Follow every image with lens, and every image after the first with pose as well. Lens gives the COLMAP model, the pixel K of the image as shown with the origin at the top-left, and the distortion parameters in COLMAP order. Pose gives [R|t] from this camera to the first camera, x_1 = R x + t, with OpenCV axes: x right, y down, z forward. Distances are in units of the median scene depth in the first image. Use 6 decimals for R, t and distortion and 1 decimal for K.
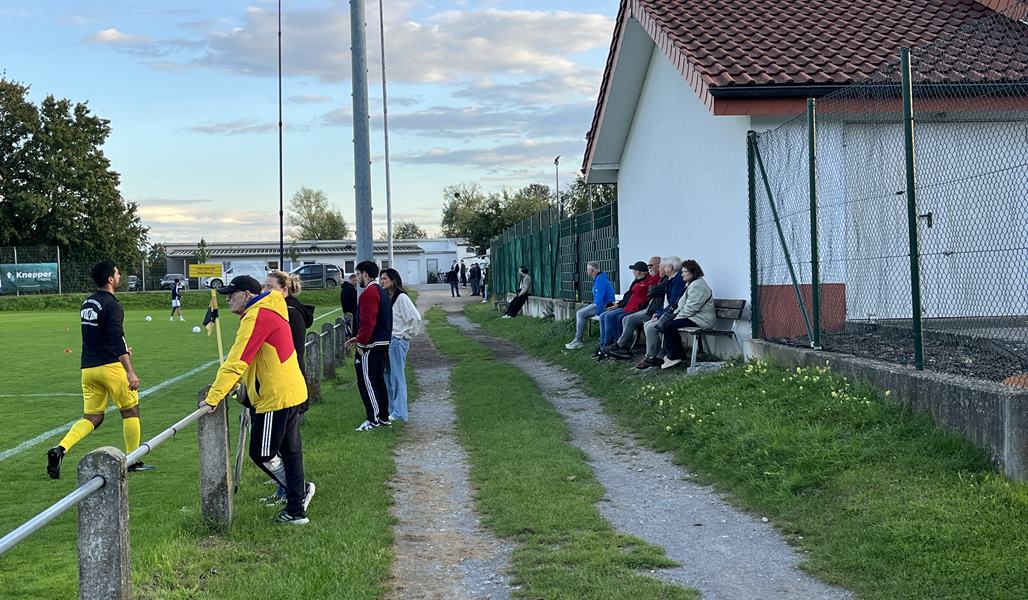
lens RADIAL K [[1191.2, 0, 517.8], [0, 1191.2, 300.2], [0, 0, 1]] dist [0.028919, 0.000000]
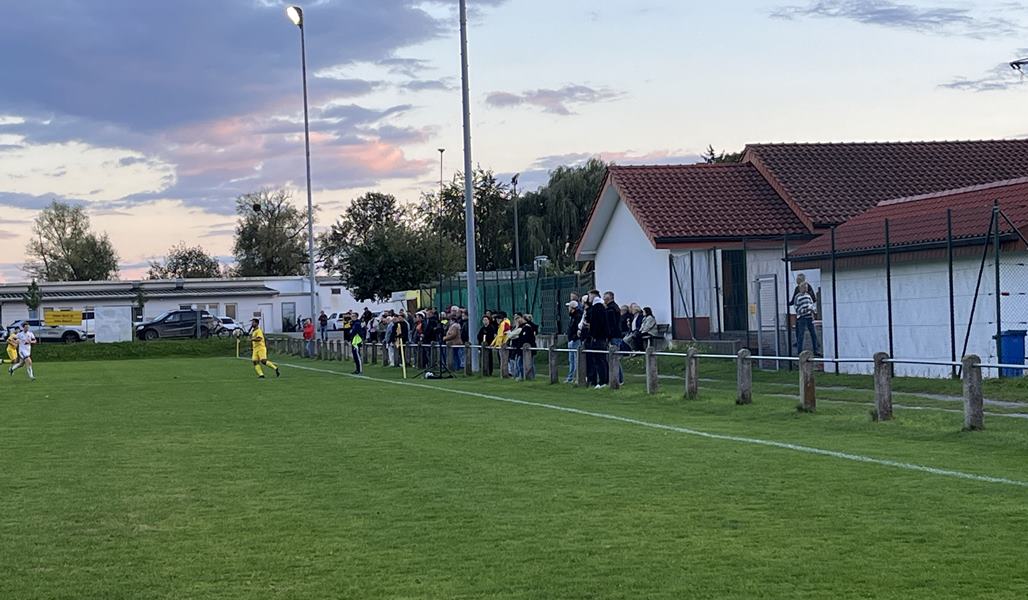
lens RADIAL K [[2033.1, 0, 512.8], [0, 2033.1, 299.9], [0, 0, 1]] dist [0.208455, 0.000000]
pose [[0.993549, -0.008486, 0.113084, -0.094524], [0.012155, 0.999420, -0.031799, 0.012276], [-0.112749, 0.032968, 0.993076, -0.480282]]
